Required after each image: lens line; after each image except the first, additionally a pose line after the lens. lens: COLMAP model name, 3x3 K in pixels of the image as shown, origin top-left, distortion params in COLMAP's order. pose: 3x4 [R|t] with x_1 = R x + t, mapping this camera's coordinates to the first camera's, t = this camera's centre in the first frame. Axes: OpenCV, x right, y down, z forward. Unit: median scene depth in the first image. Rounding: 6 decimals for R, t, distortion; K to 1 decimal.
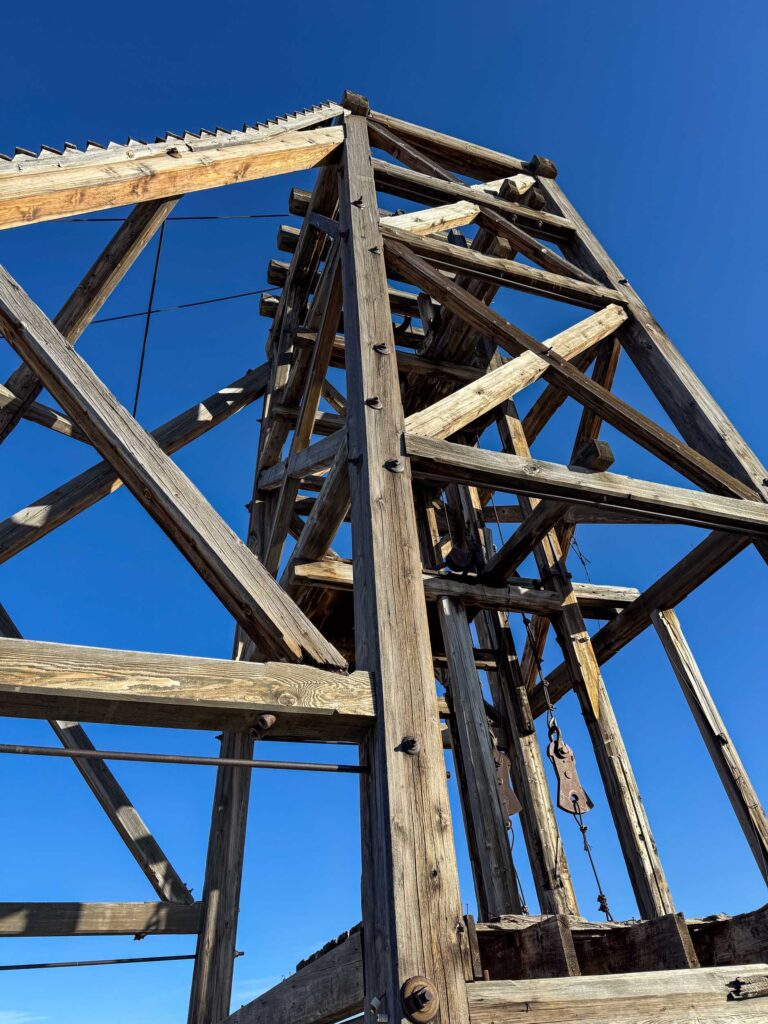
lens RADIAL K [[699.6, 0, 384.0], [0, 699.6, 512.0], [0, 0, 1]] dist [0.084711, -0.107483]
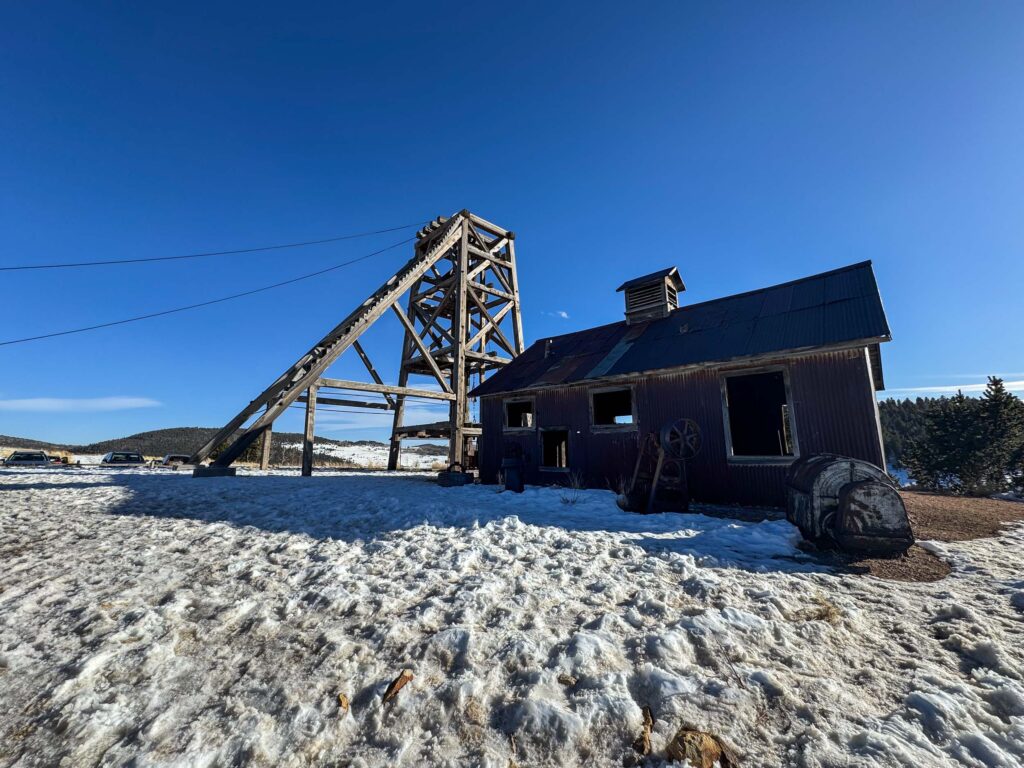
lens RADIAL K [[398.8, 0, 512.0], [0, 398.8, 384.0], [0, 0, 1]] dist [-0.001870, 0.000150]
pose [[0.916389, 0.146514, 0.372512, -0.594548], [-0.308891, 0.850719, 0.425281, -1.033668], [-0.254594, -0.504788, 0.824846, -1.467184]]
